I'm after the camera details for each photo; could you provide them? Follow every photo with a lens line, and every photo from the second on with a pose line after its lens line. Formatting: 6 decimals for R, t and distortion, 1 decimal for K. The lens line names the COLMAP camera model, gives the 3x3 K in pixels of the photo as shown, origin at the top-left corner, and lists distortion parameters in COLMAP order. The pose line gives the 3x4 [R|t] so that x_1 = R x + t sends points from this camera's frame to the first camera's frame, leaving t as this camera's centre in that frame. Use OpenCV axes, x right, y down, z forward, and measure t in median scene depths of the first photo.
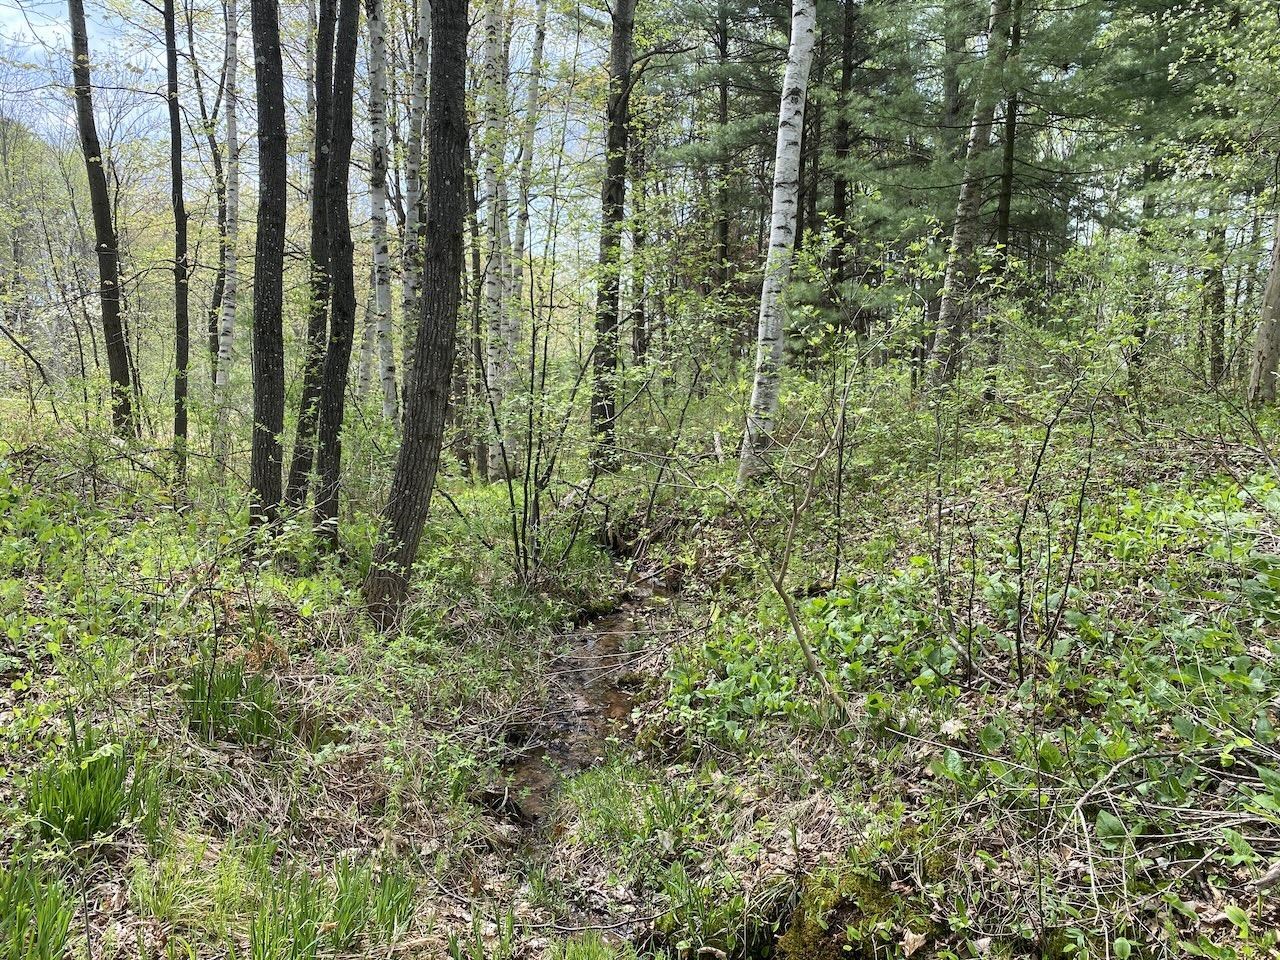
lens RADIAL K [[967.8, 0, 634.5], [0, 967.8, 477.1], [0, 0, 1]] dist [0.052624, -0.063073]
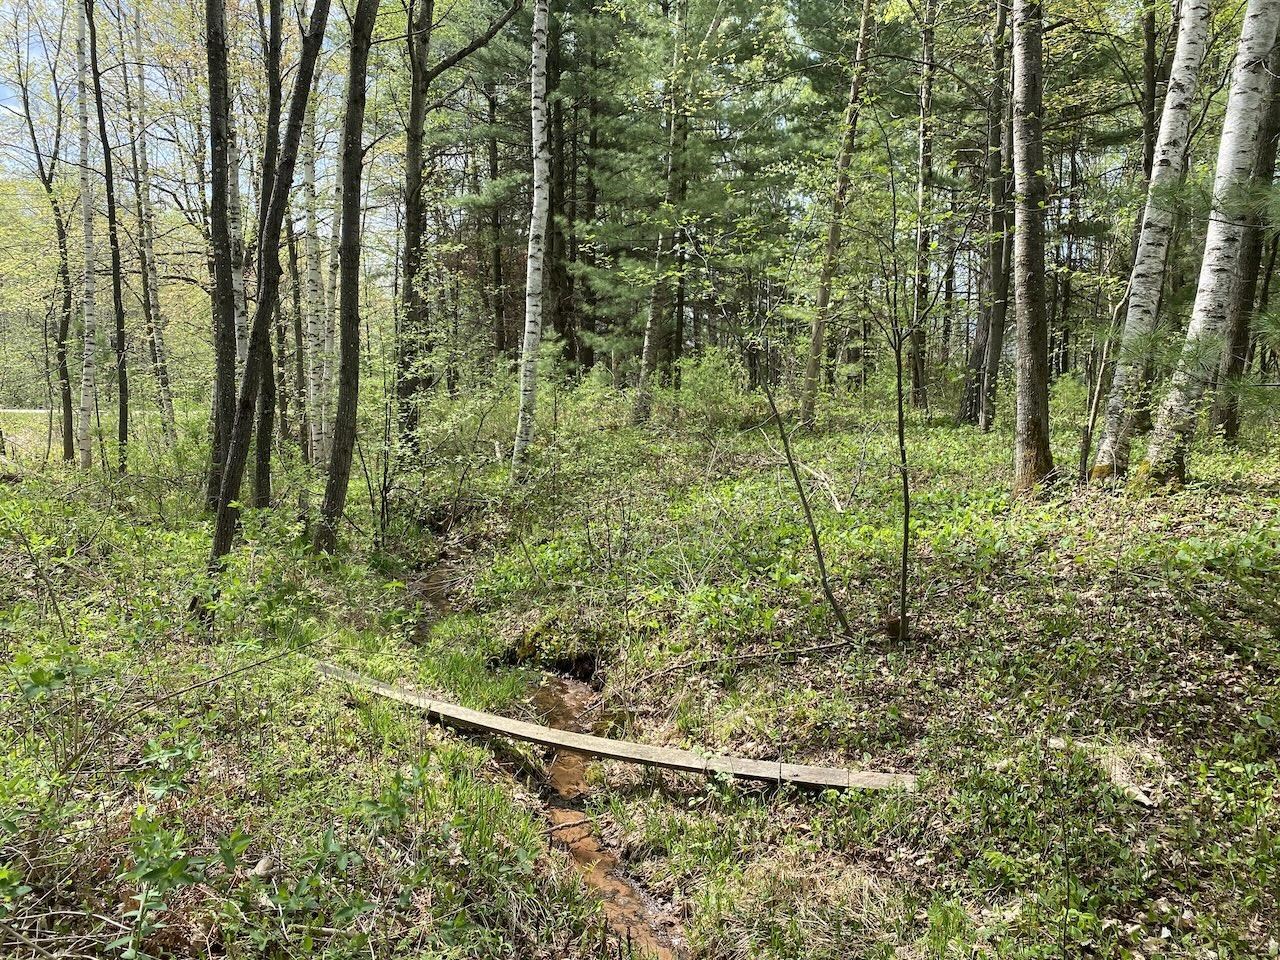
lens RADIAL K [[967.8, 0, 634.5], [0, 967.8, 477.1], [0, 0, 1]] dist [0.052624, -0.063073]
pose [[0.975512, -0.033857, 0.217324, -0.039865], [0.028211, 0.999180, 0.029033, -0.042855], [-0.218128, -0.022191, 0.975668, -0.599657]]
